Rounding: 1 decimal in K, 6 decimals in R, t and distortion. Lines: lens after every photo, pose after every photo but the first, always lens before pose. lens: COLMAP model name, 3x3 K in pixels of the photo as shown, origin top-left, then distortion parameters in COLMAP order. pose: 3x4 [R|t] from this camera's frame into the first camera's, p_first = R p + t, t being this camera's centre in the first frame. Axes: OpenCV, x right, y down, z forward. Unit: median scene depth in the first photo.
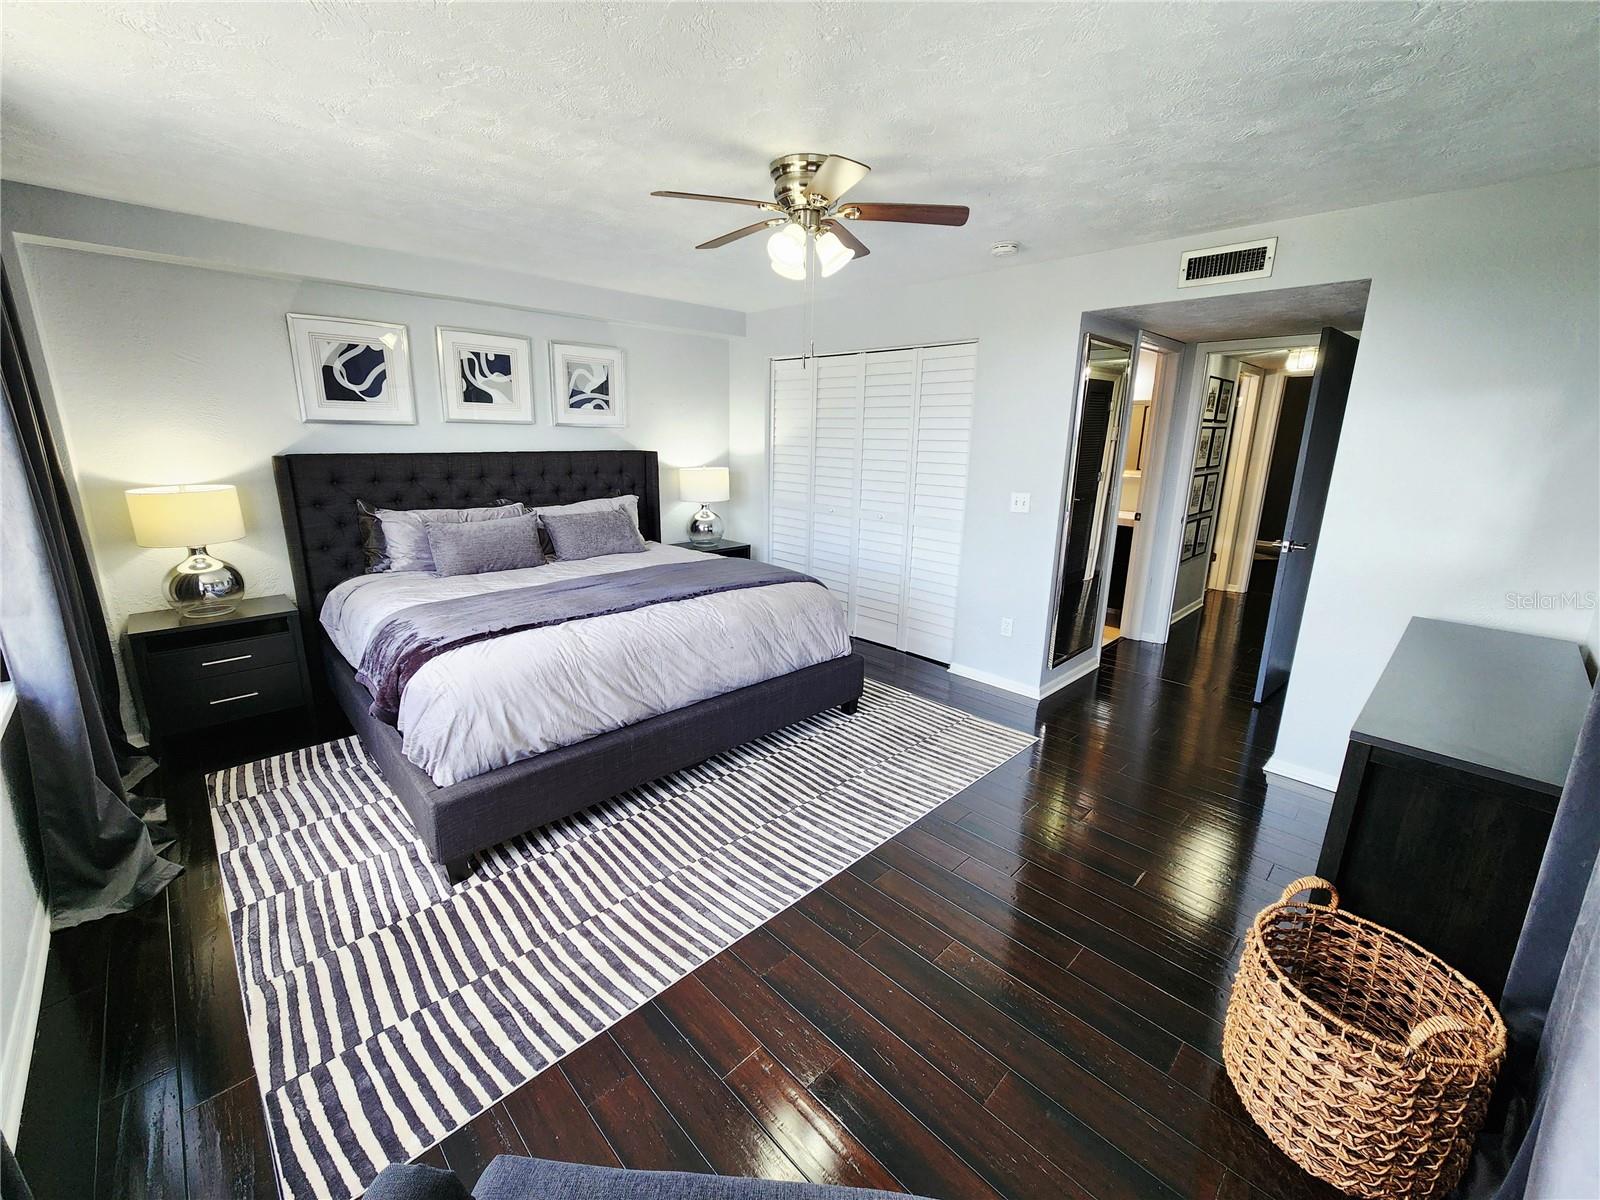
lens RADIAL K [[654.2, 0, 808.0], [0, 654.2, 597.0], [0, 0, 1]] dist [0.003152, 0.000398]
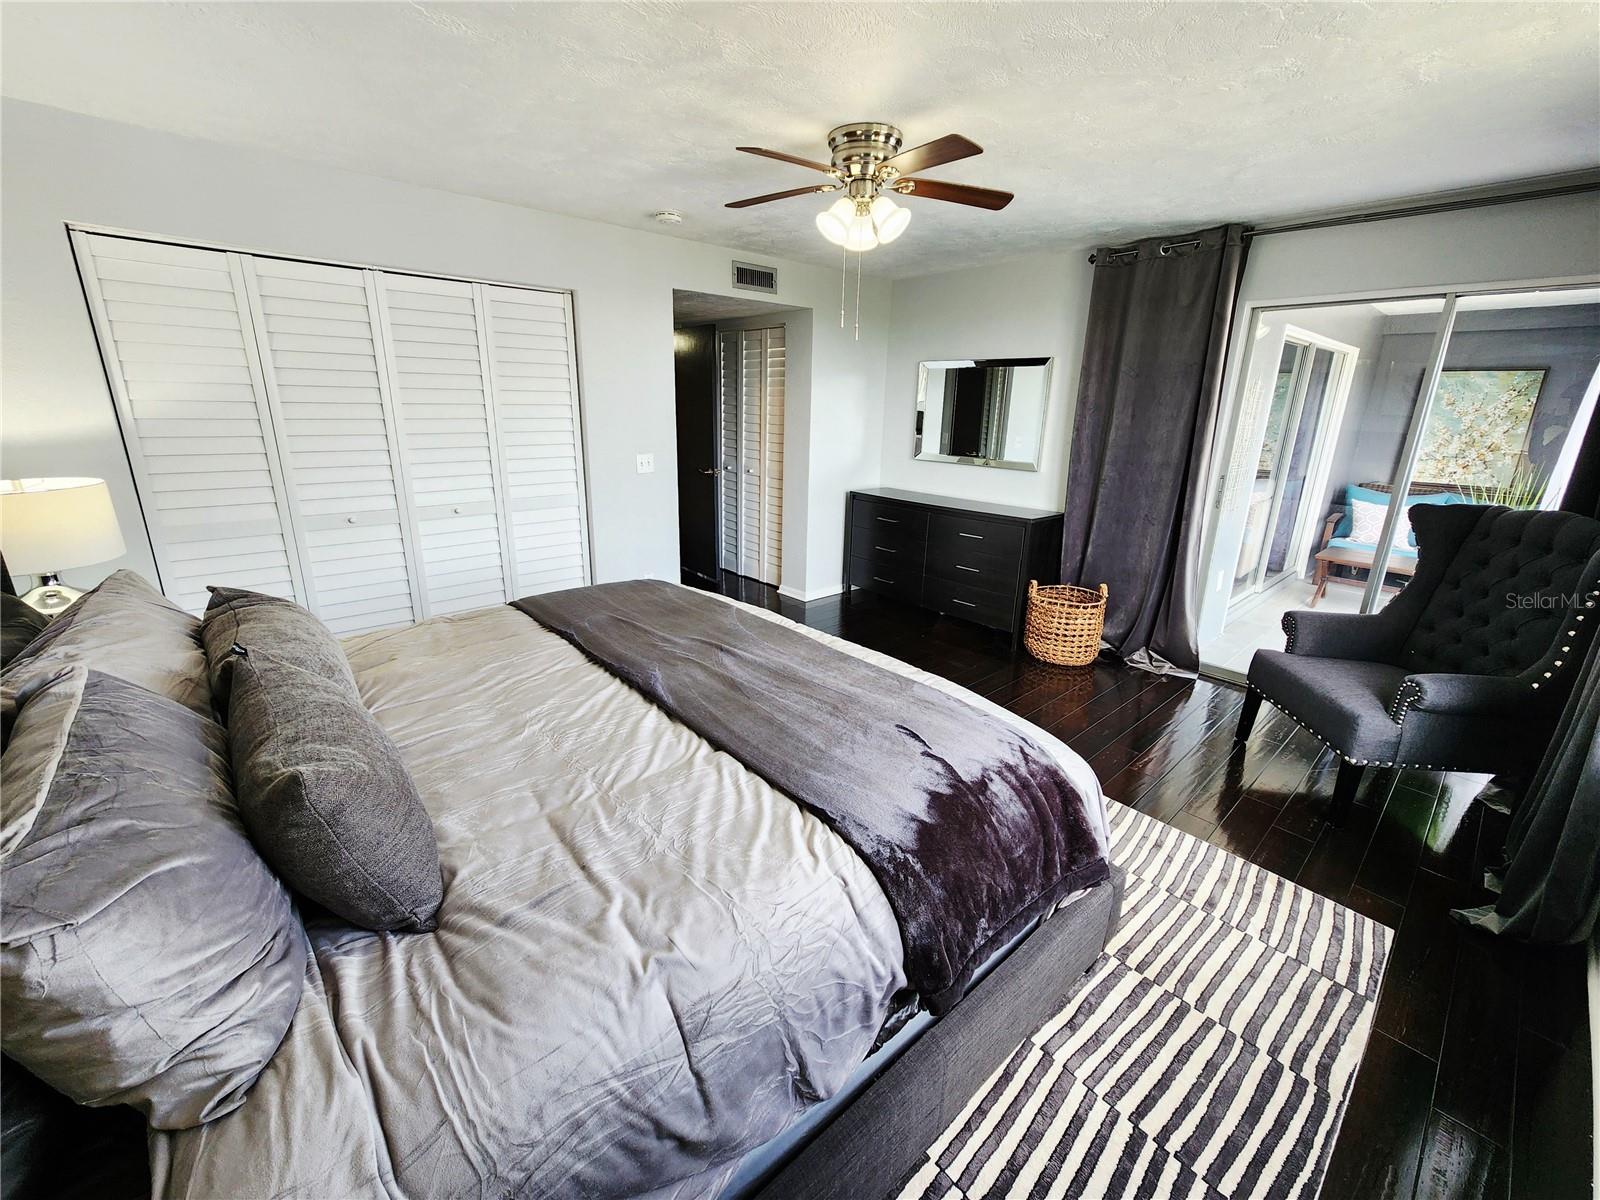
lens RADIAL K [[645.1, 0, 801.5], [0, 645.1, 588.3], [0, 0, 1]] dist [0.000897, -0.000158]
pose [[0.048195, -0.290292, 0.955724, -0.837940], [0.232732, 0.933763, 0.271886, -0.214347], [-0.971346, 0.209324, 0.112563, 0.814857]]
